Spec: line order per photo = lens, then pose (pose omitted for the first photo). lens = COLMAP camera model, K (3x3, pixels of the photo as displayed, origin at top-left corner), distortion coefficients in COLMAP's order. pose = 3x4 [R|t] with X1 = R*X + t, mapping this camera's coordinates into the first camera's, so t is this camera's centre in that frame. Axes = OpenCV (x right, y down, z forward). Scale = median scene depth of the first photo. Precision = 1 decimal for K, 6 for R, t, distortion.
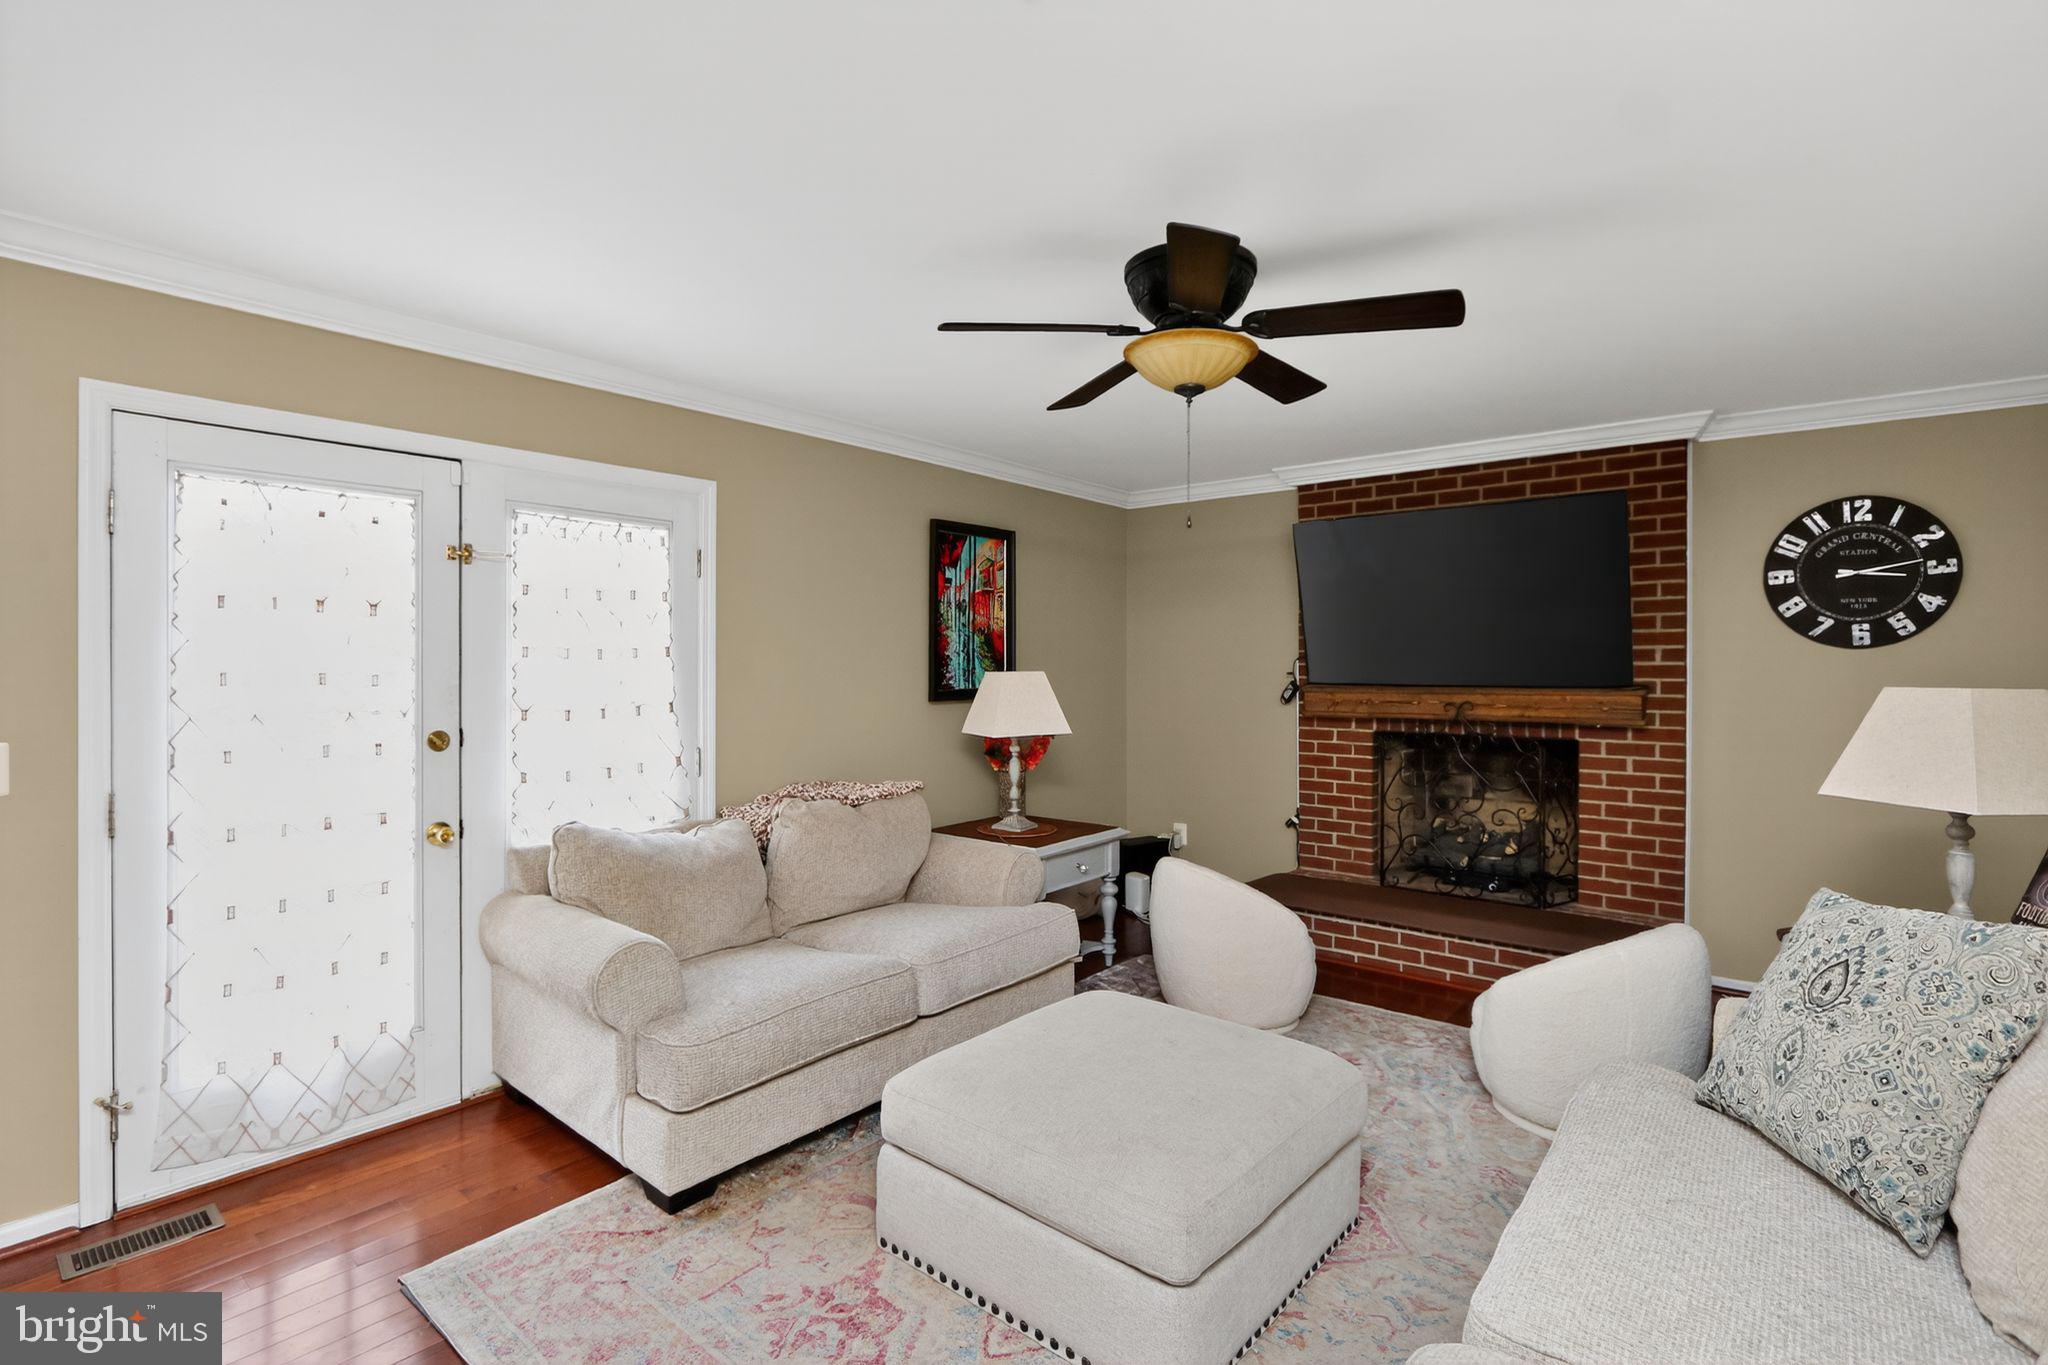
lens RADIAL K [[960.5, 0, 1025.8], [0, 960.5, 674.5], [0, 0, 1]] dist [-0.015441, 0.000608]
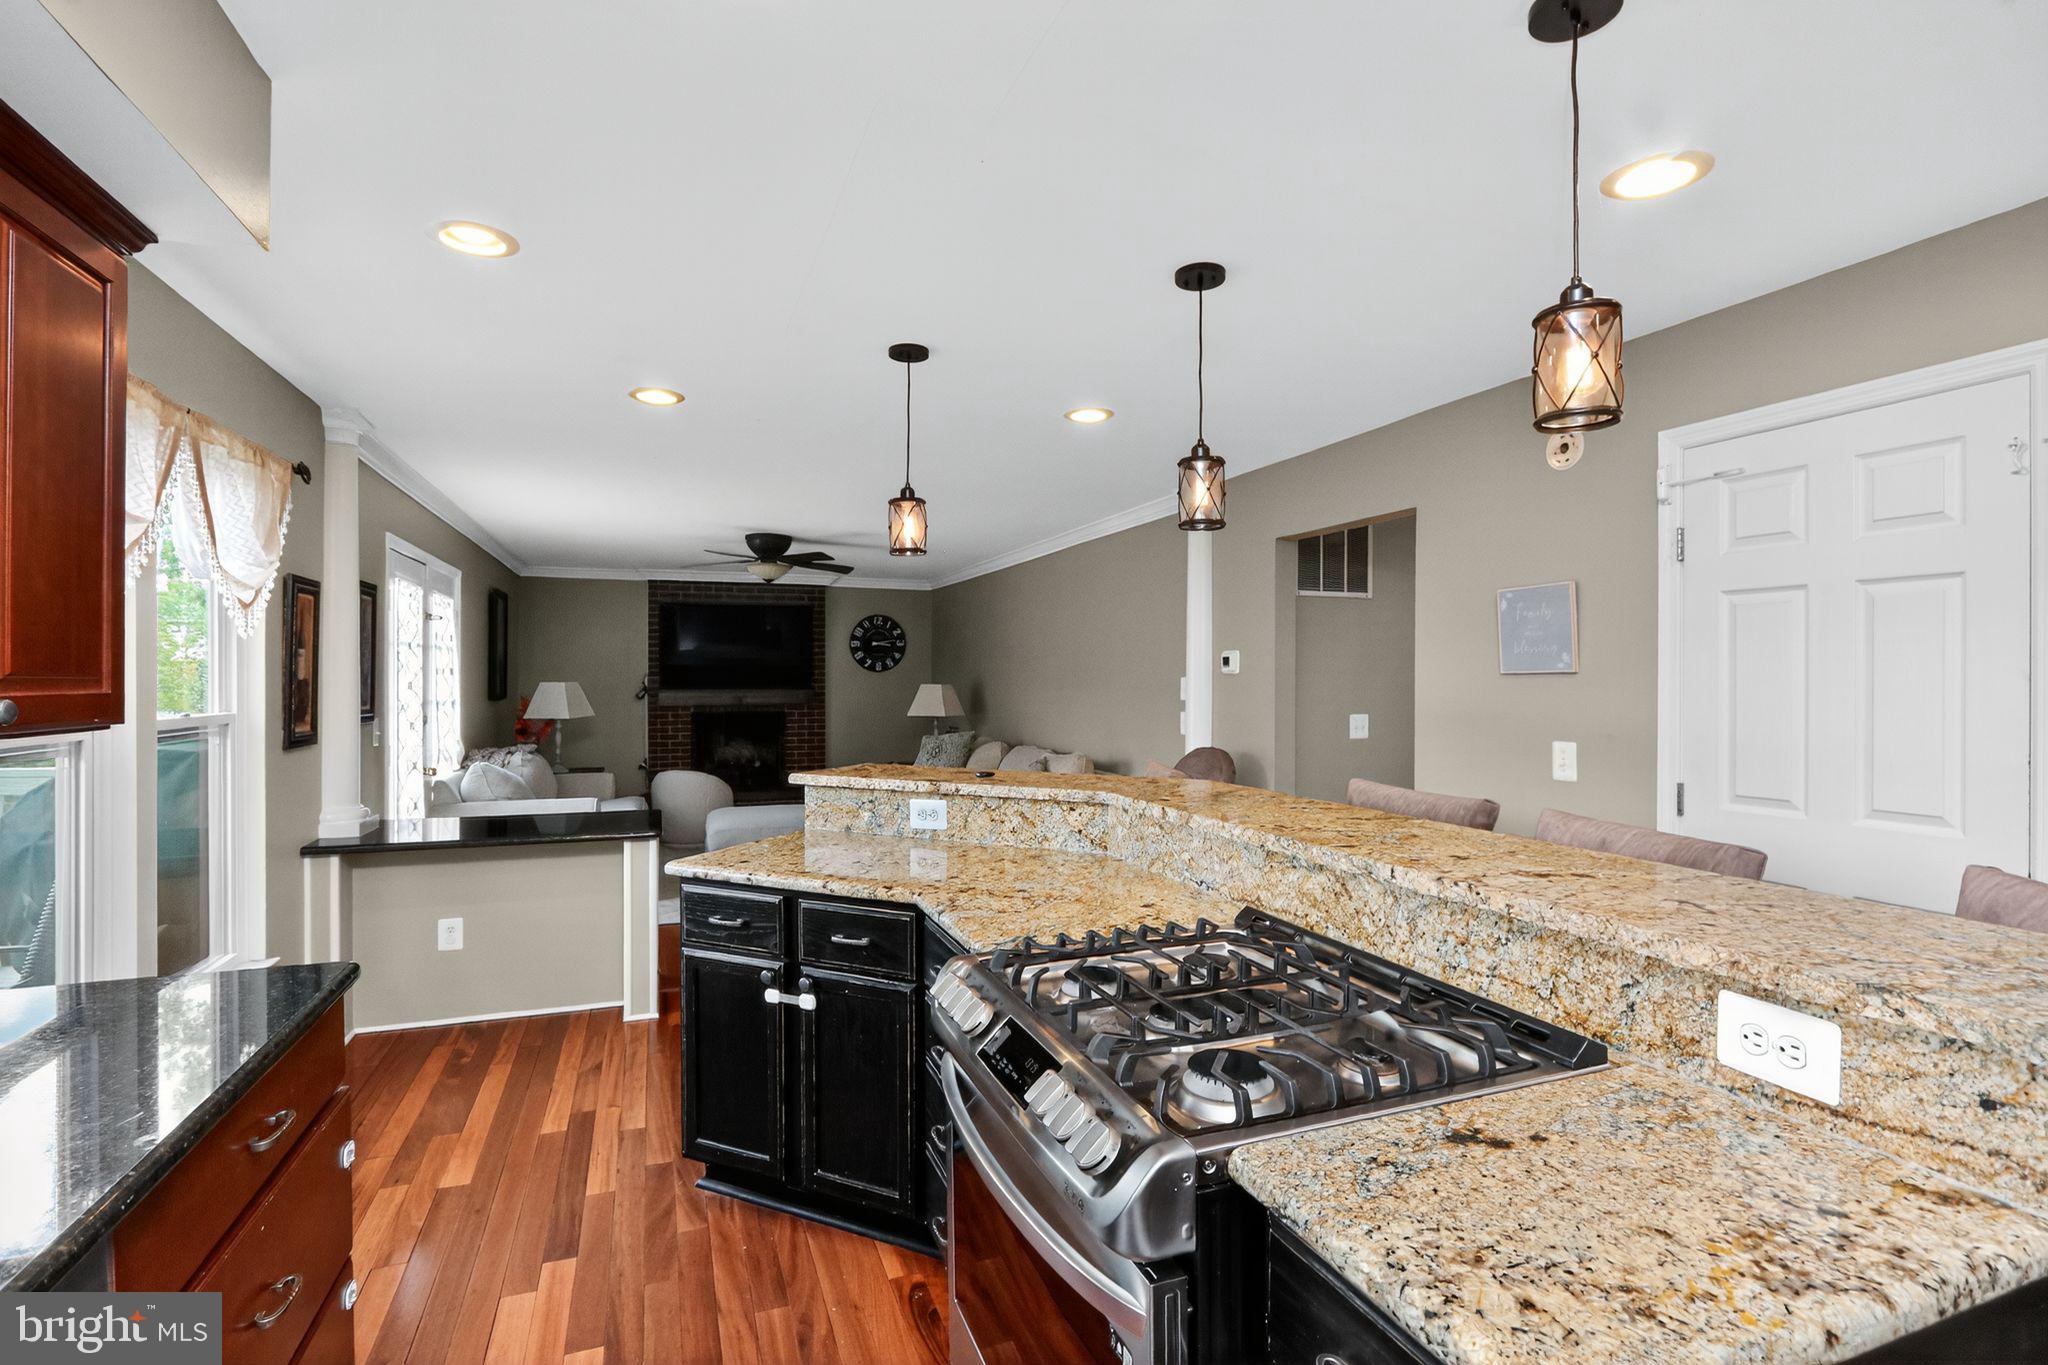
lens RADIAL K [[960.5, 0, 1024.9], [0, 960.5, 681.7], [0, 0, 1]] dist [-0.015441, 0.000608]
pose [[0.479616, -0.000237, 0.877479, -1.246655], [0.009476, 0.999943, -0.004910, 0.016161], [-0.877427, 0.010670, 0.479591, -0.630856]]
